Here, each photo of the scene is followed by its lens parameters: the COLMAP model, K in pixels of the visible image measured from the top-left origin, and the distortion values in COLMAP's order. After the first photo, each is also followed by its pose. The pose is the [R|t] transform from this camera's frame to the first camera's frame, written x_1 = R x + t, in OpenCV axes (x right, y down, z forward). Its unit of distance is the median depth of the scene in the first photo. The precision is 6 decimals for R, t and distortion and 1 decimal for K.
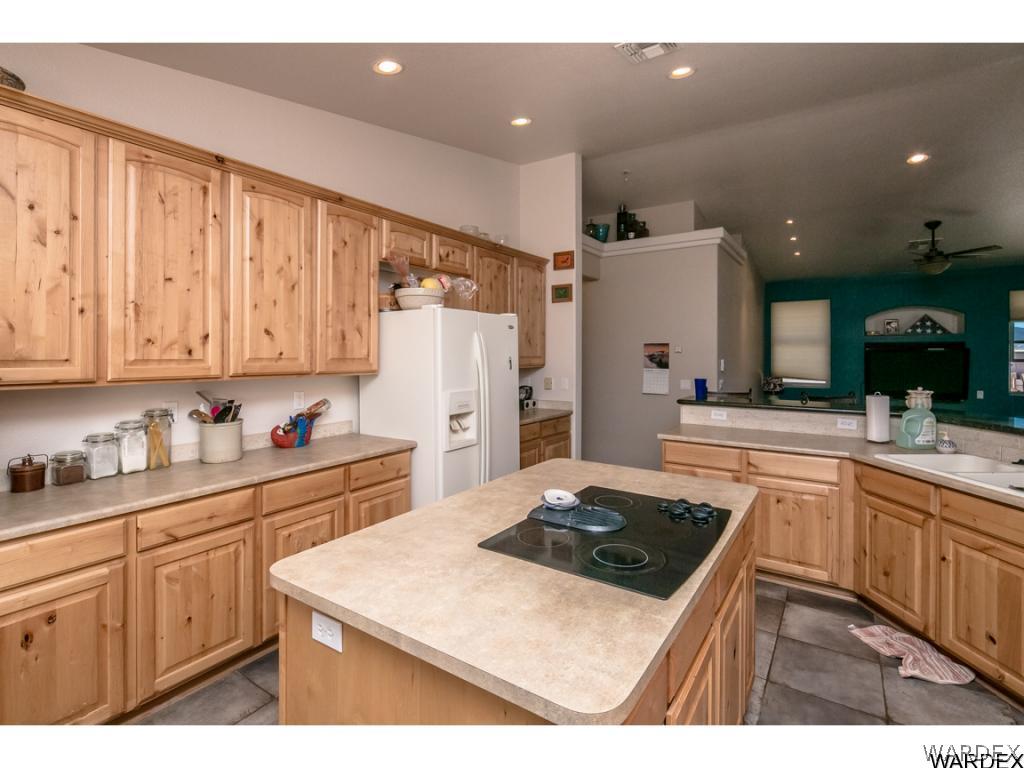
lens RADIAL K [[496.6, 0, 495.4], [0, 496.6, 355.6], [0, 0, 1]] dist [-0.001066, -0.000766]
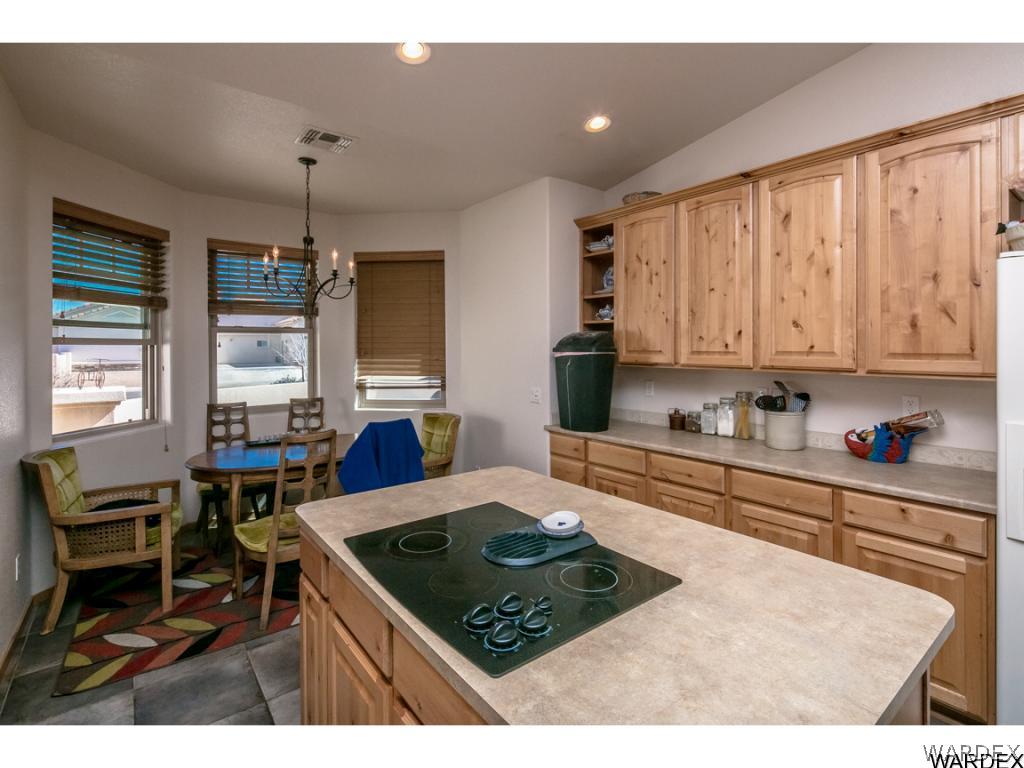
lens RADIAL K [[496.6, 0, 526.4], [0, 496.6, 348.6], [0, 0, 1]] dist [-0.001066, -0.000766]
pose [[-0.286272, 0.006224, -0.958128, 0.709466], [-0.000032, 0.999979, 0.006506, -0.008236], [0.958148, 0.001893, -0.286266, 0.892854]]
